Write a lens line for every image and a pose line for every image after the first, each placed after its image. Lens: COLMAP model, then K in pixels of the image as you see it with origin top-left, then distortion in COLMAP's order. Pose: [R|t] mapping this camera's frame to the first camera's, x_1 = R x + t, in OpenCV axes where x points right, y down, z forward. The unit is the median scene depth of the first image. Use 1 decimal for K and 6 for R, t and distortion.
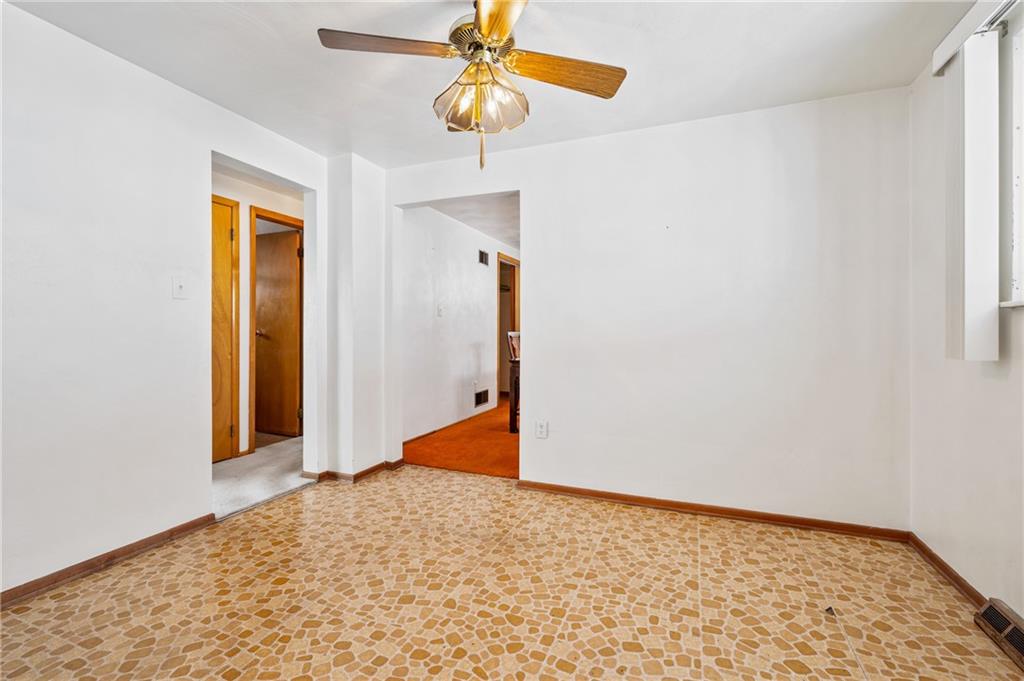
lens RADIAL K [[445.3, 0, 515.4], [0, 445.3, 334.8], [0, 0, 1]] dist [0.003760, -0.000995]
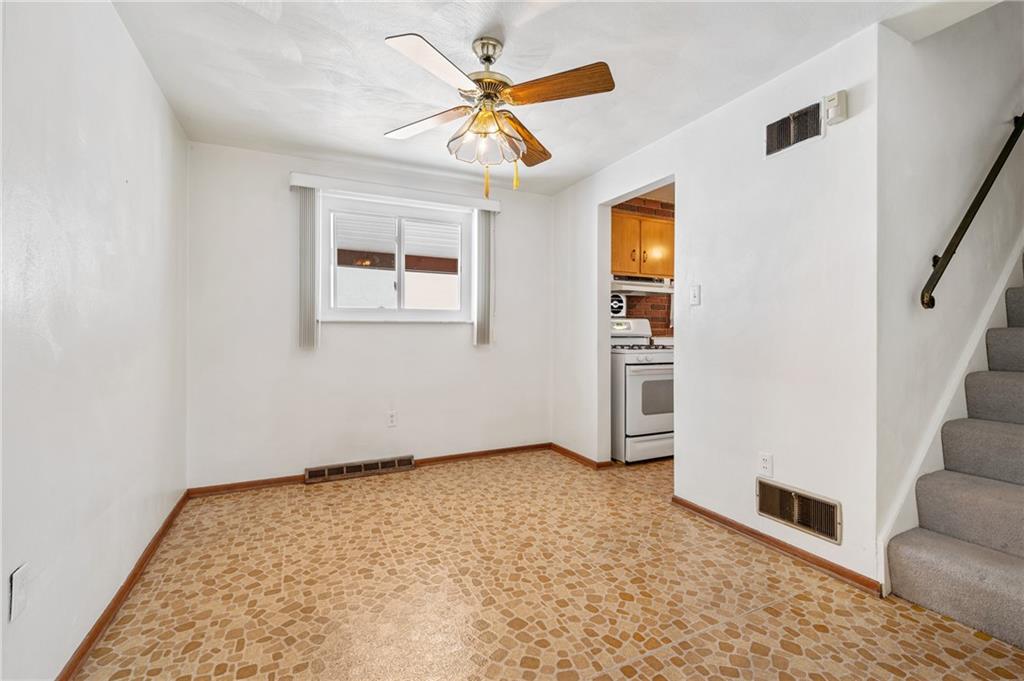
lens RADIAL K [[445.3, 0, 505.9], [0, 445.3, 337.6], [0, 0, 1]] dist [0.003760, -0.000995]
pose [[-0.727865, -0.007635, 0.685678, -0.884804], [0.001860, 0.999912, 0.013109, -0.015948], [-0.685718, 0.010817, -0.727787, 1.736490]]
